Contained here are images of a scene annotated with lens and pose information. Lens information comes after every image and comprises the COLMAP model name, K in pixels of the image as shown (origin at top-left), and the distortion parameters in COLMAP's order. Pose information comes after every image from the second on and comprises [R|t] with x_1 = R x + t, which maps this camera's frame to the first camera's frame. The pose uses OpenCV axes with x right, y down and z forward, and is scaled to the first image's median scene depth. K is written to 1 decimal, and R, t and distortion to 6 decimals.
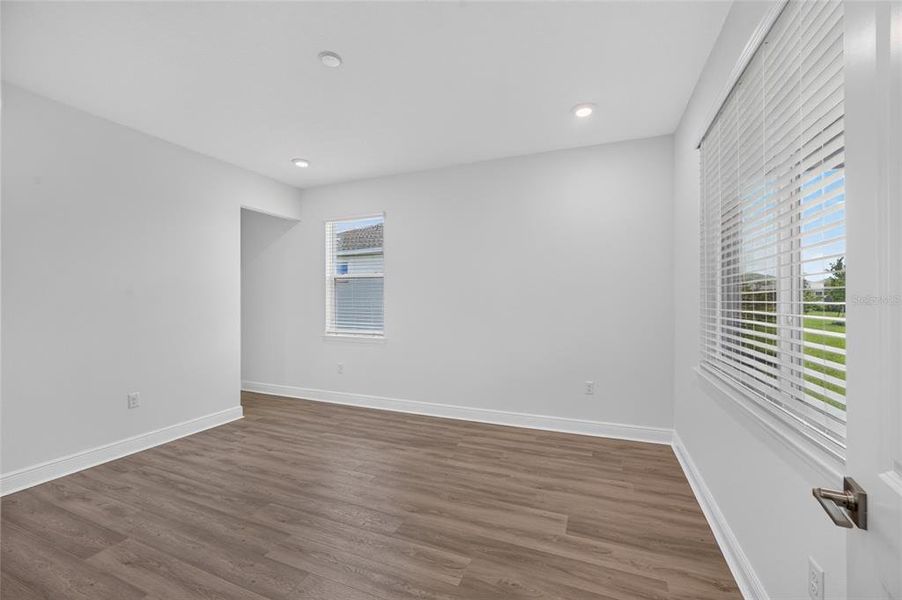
lens RADIAL K [[358.5, 0, 450.2], [0, 358.5, 299.4], [0, 0, 1]] dist [0.001238, 0.000208]
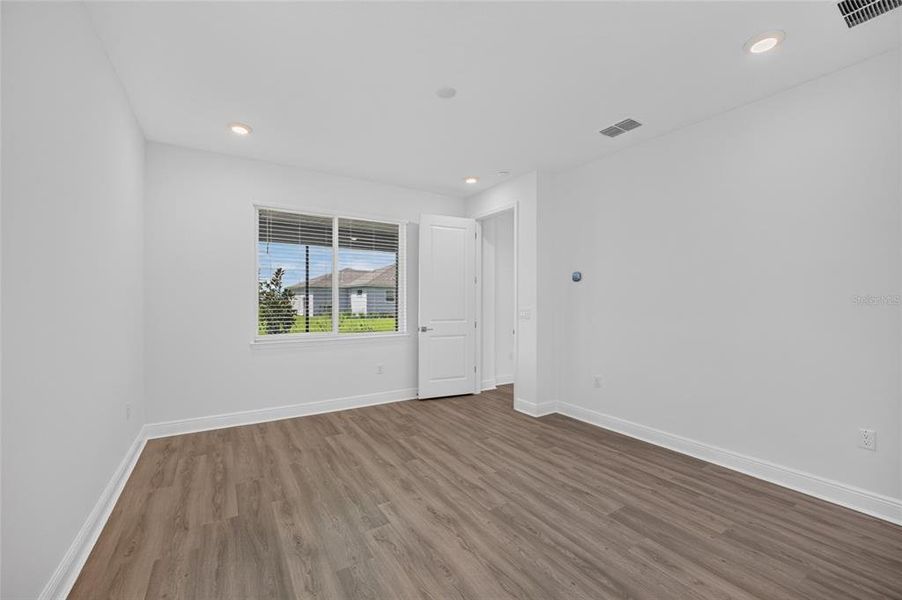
lens RADIAL K [[358.5, 0, 451.1], [0, 358.5, 301.0], [0, 0, 1]] dist [0.001238, 0.000208]
pose [[-0.813407, 0.005440, 0.581669, -0.855959], [0.005836, 0.999982, -0.001191, 0.010352], [-0.581665, 0.002426, -0.813425, 1.609190]]
